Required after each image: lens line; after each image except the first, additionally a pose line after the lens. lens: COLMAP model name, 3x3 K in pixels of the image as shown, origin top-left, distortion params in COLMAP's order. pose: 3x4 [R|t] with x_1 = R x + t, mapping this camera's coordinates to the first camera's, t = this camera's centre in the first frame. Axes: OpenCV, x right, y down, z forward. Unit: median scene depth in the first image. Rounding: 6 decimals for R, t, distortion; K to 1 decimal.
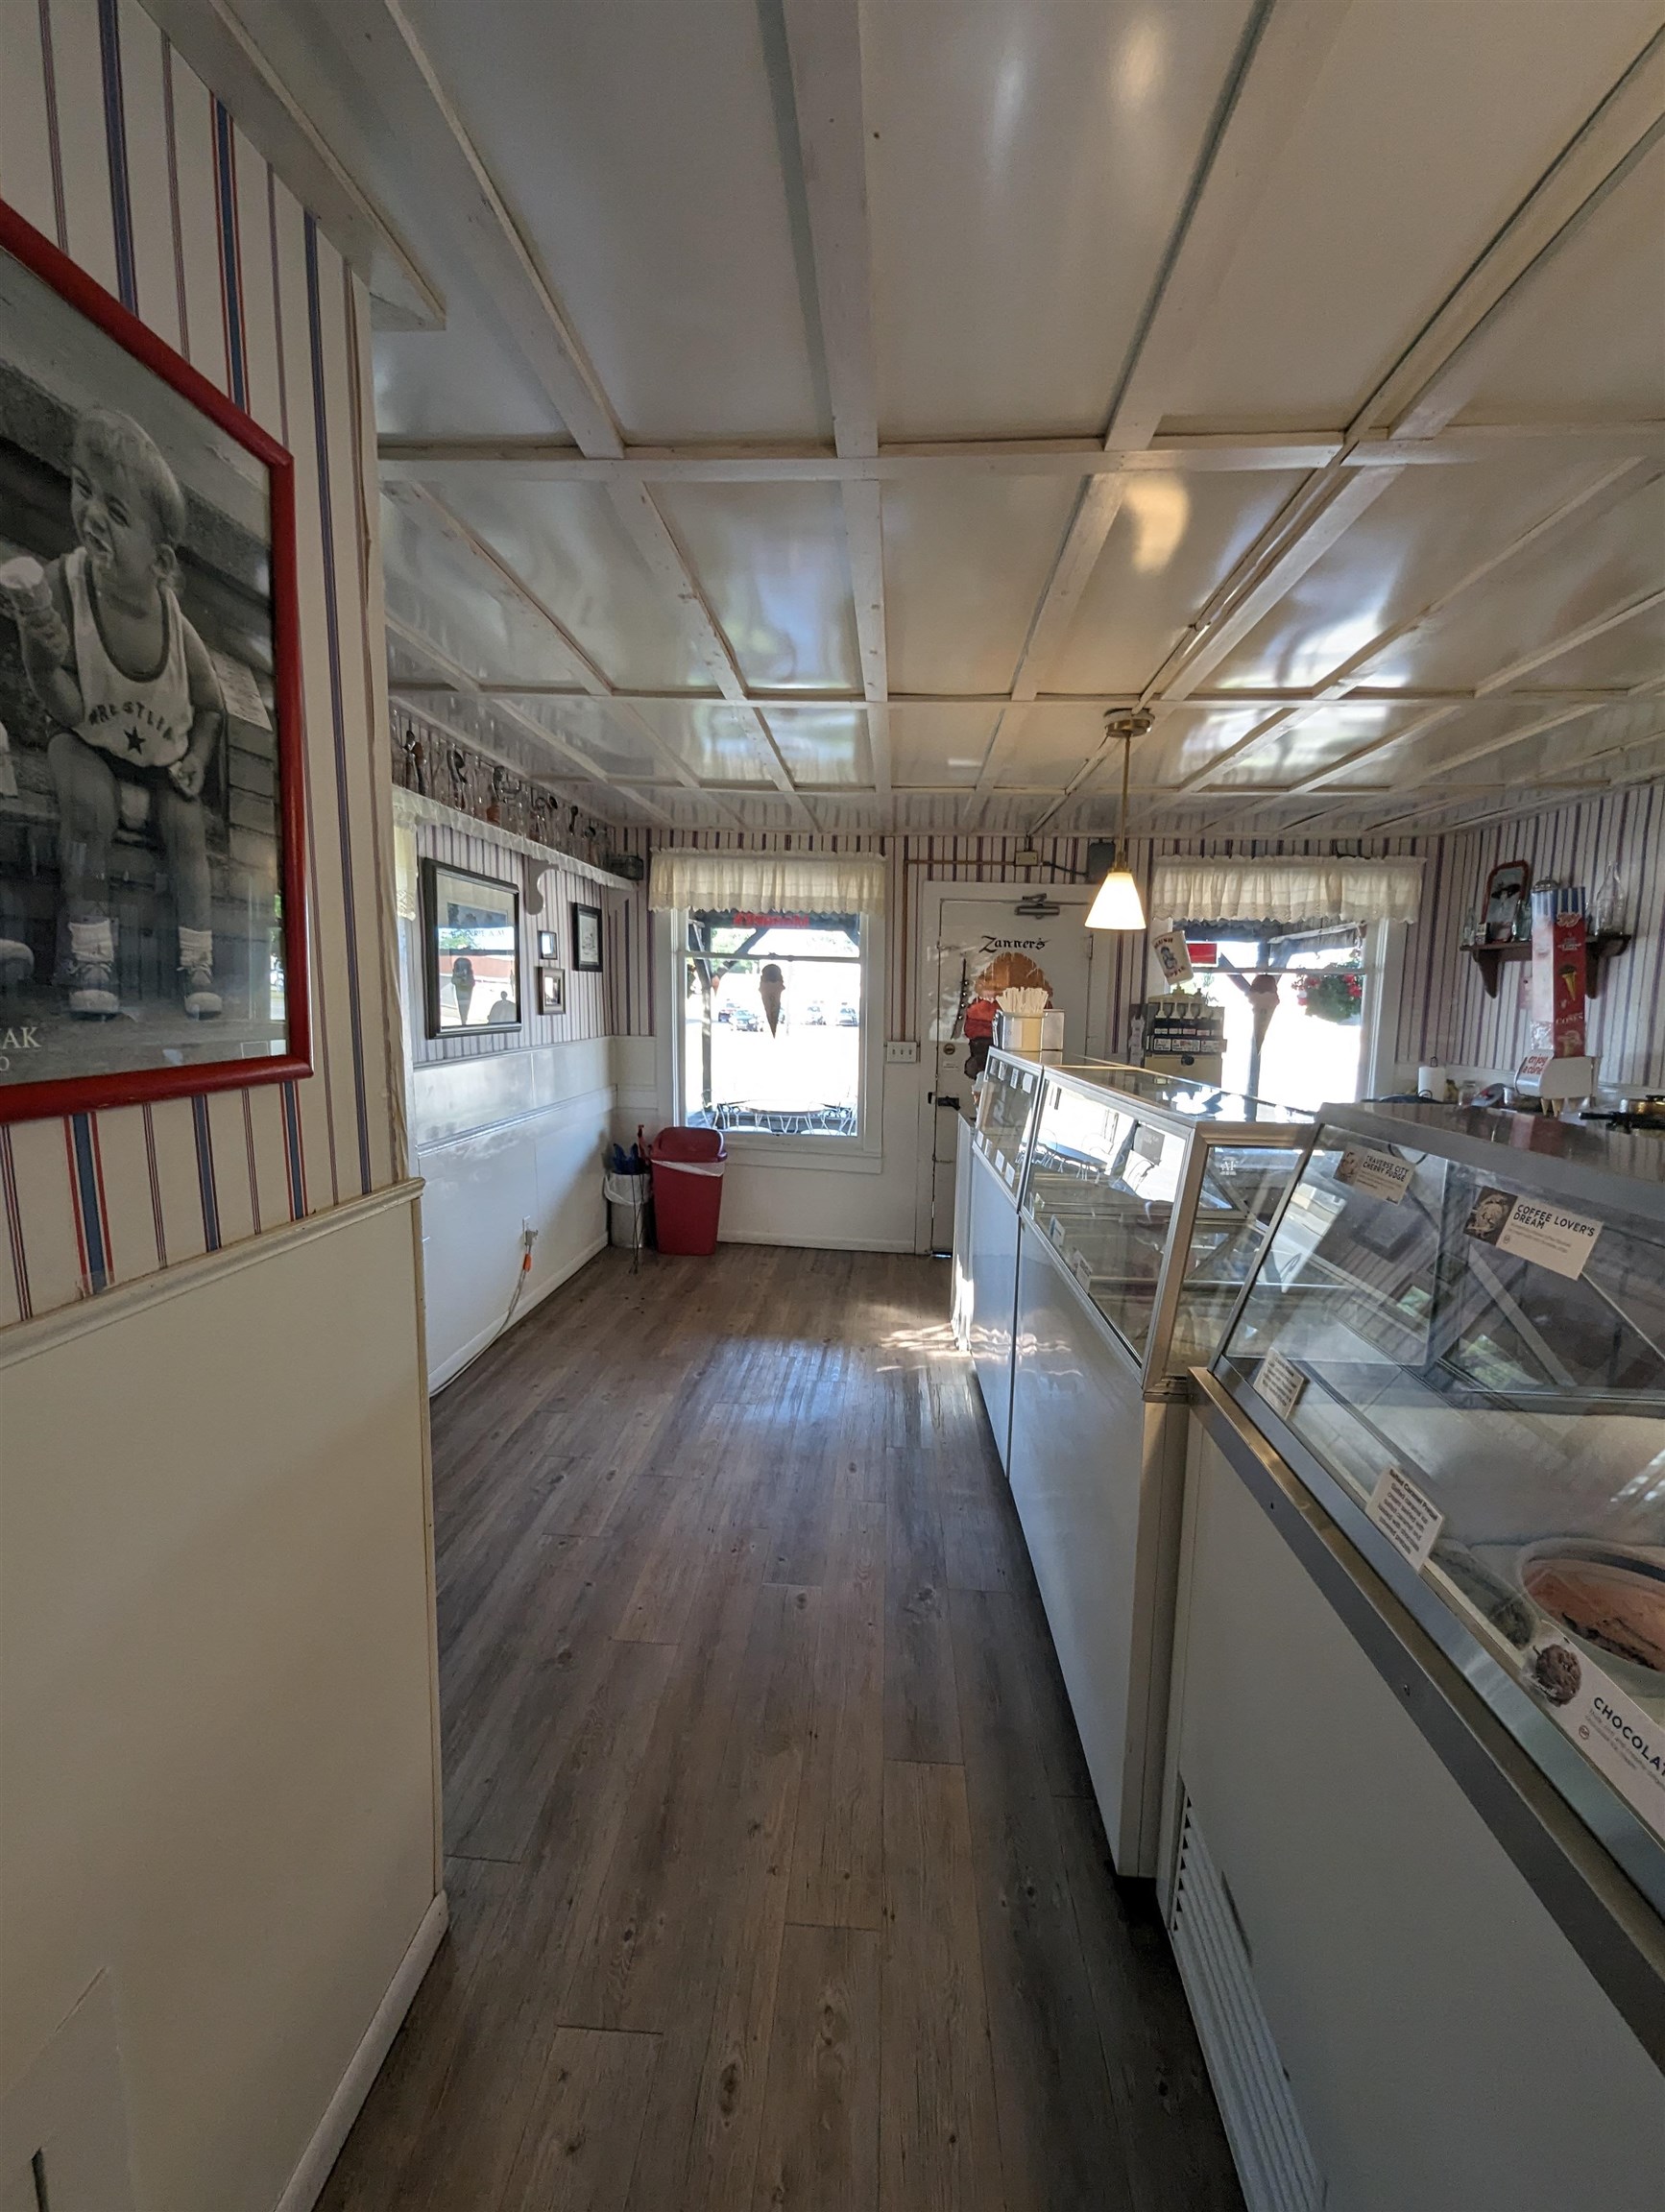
lens RADIAL K [[921.9, 0, 816.0], [0, 921.9, 1109.3], [0, 0, 1]] dist [0.001830, -0.002314]
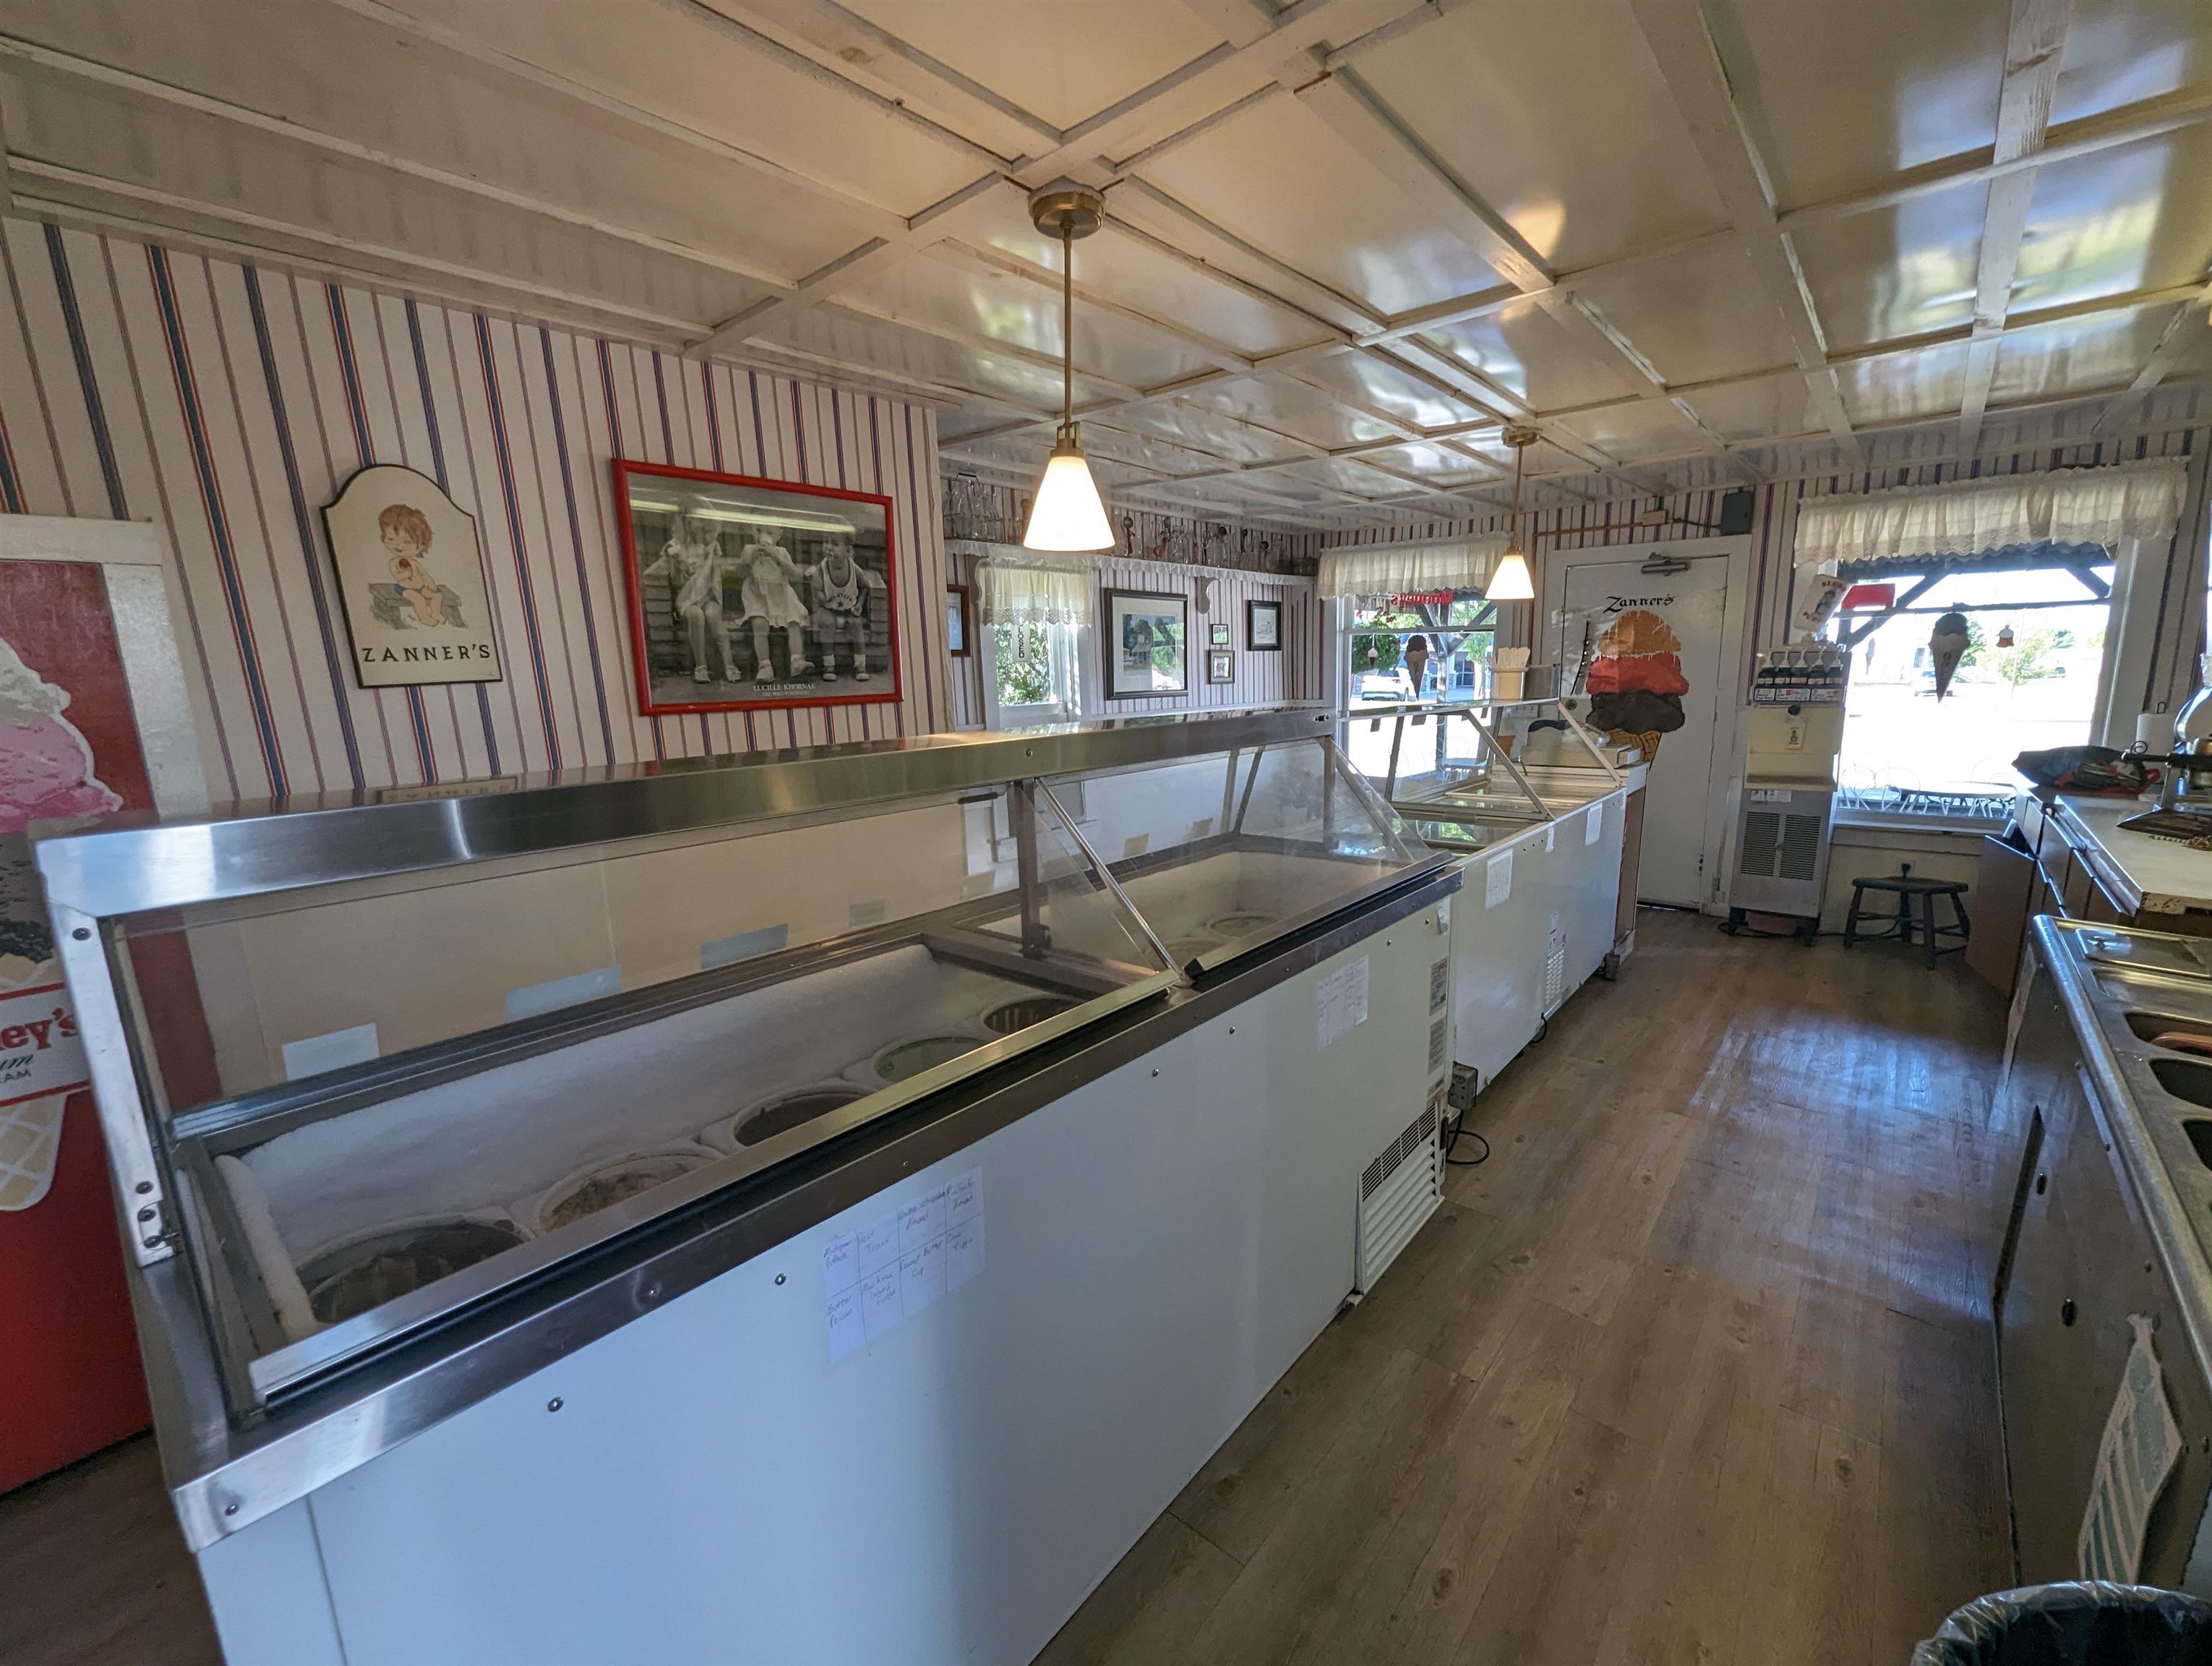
lens RADIAL K [[921.9, 0, 1102.8], [0, 921.9, 824.6], [0, 0, 1]] dist [0.001830, -0.002314]
pose [[0.805187, 0.057947, -0.590182, 0.365015], [-0.033615, 0.998074, 0.052135, 0.038729], [0.592067, -0.022140, 0.805585, -0.212273]]
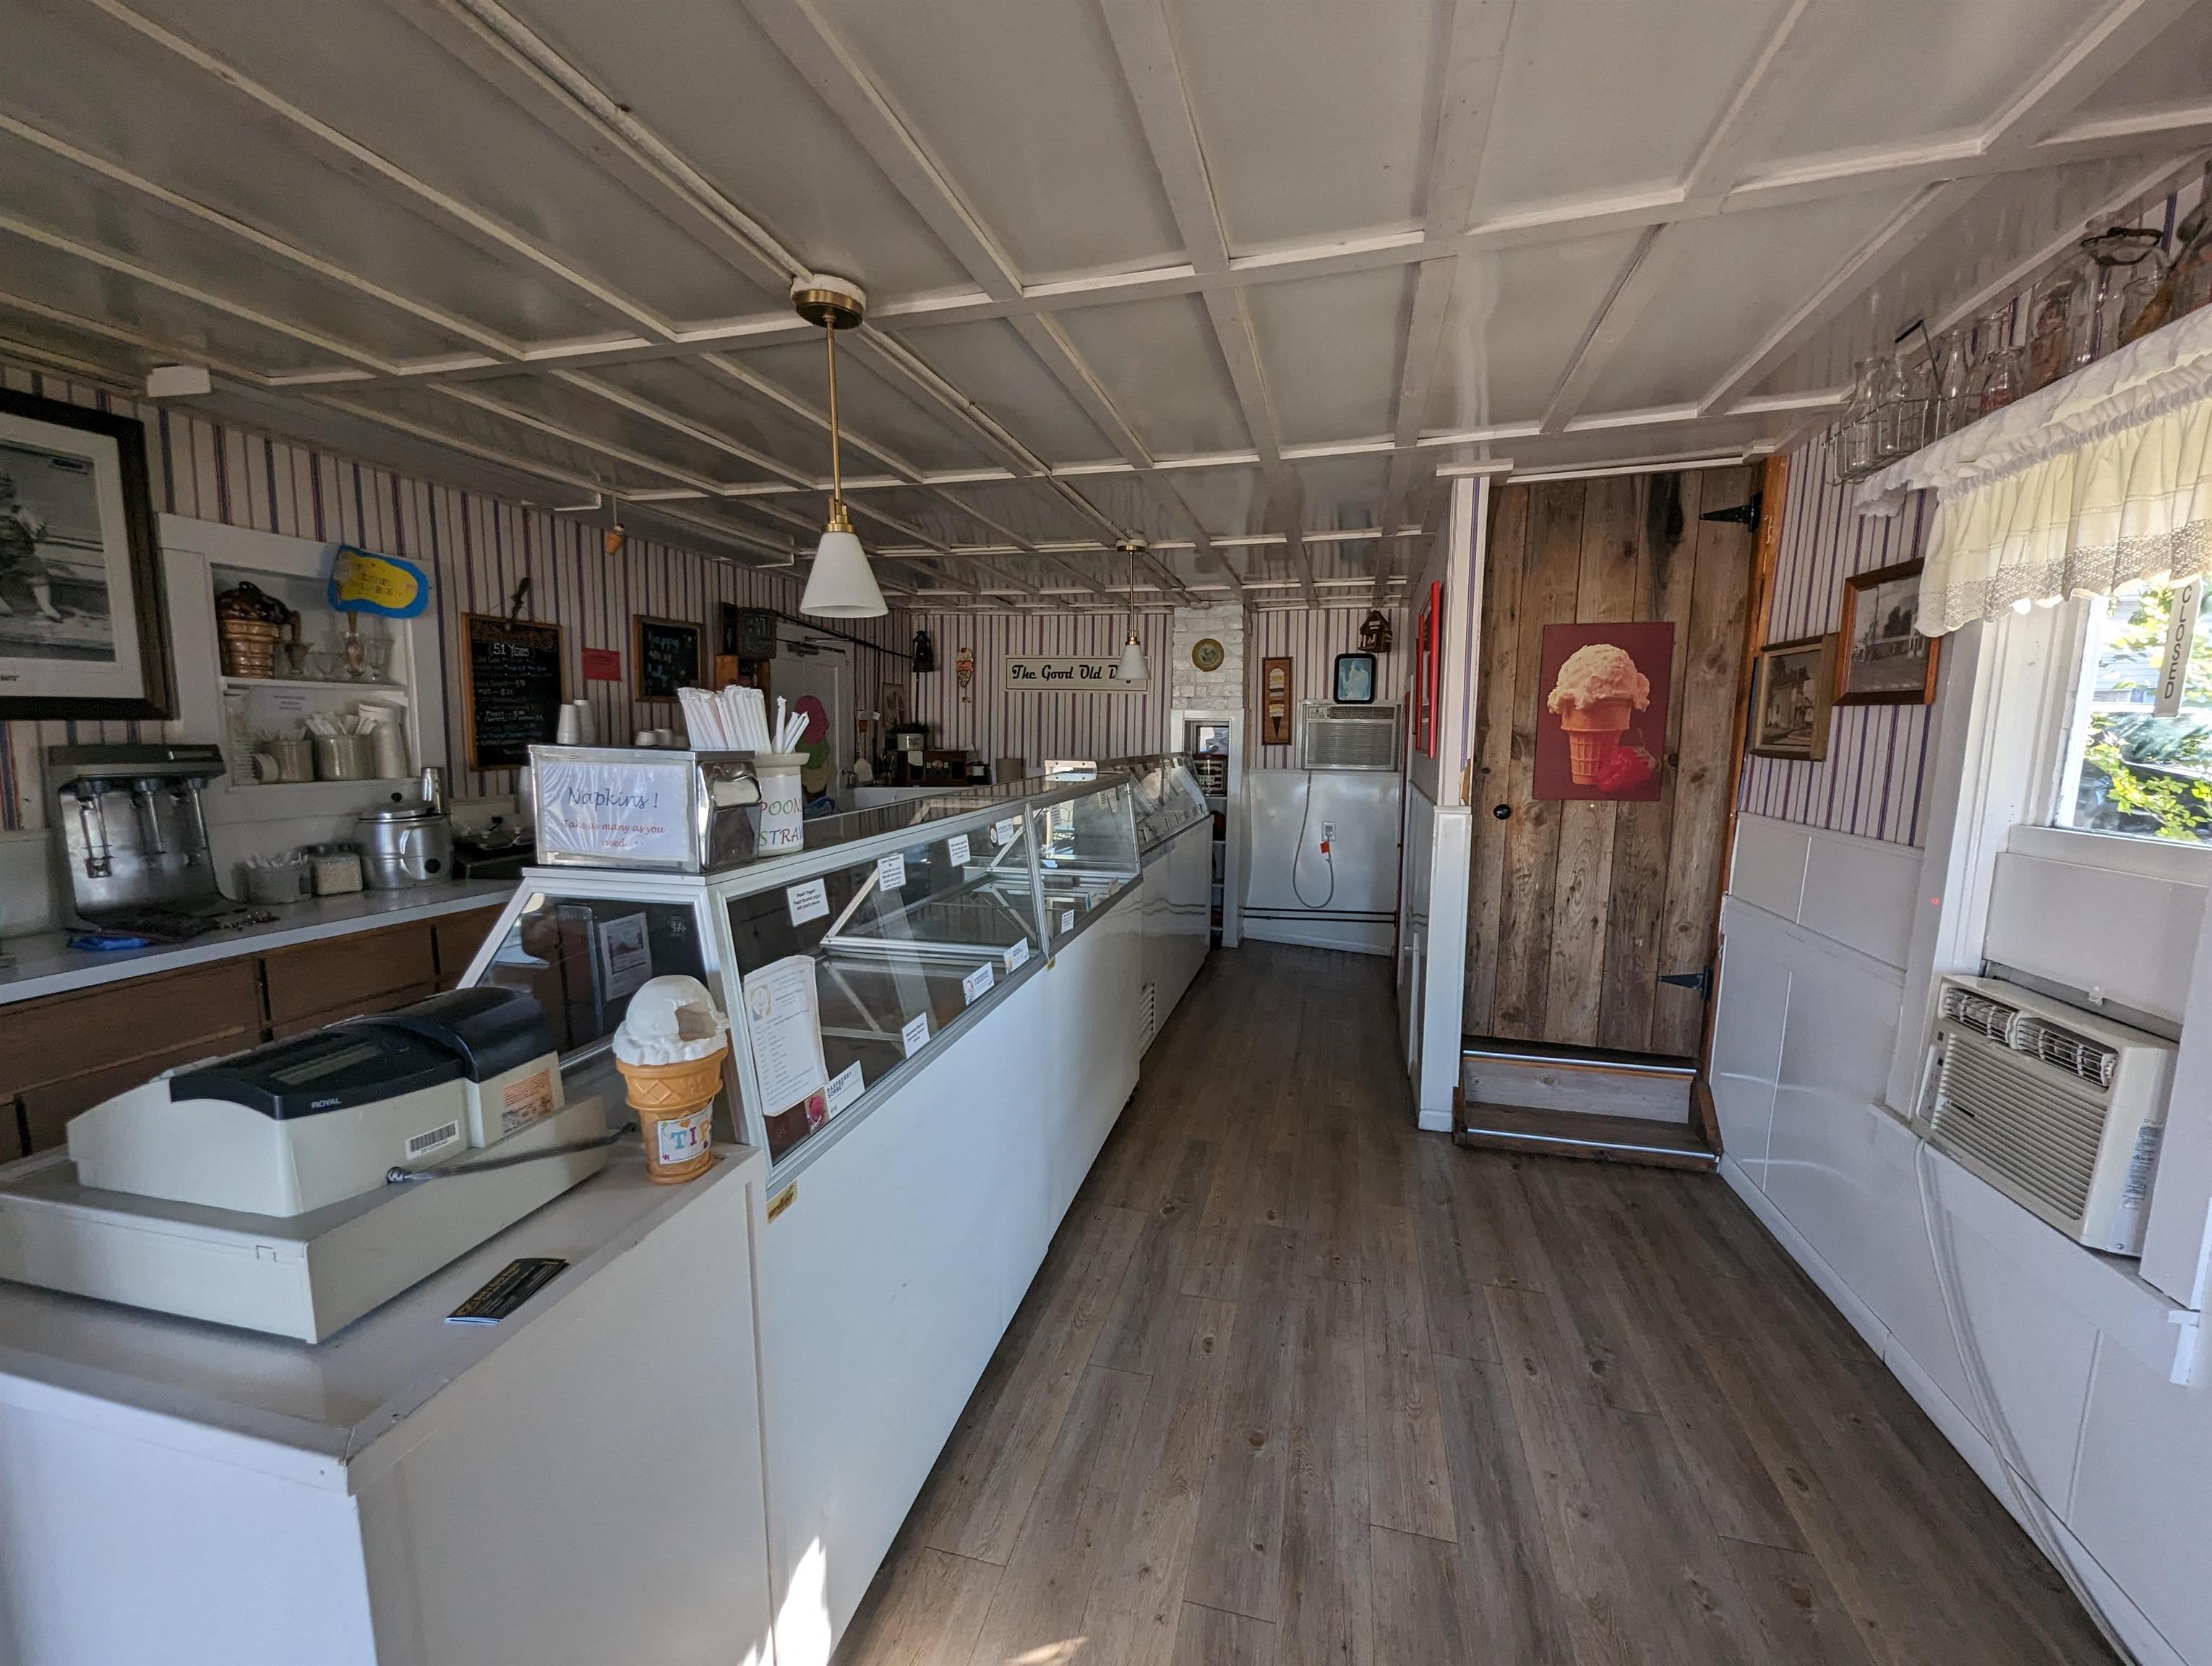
lens RADIAL K [[921.9, 0, 1104.8], [0, 921.9, 843.2], [0, 0, 1]] dist [0.001830, -0.002314]
pose [[-0.984765, -0.050068, 0.166528, 0.009909], [-0.007512, 0.969008, 0.246915, -0.115389], [-0.173730, 0.241902, -0.954621, 0.939132]]
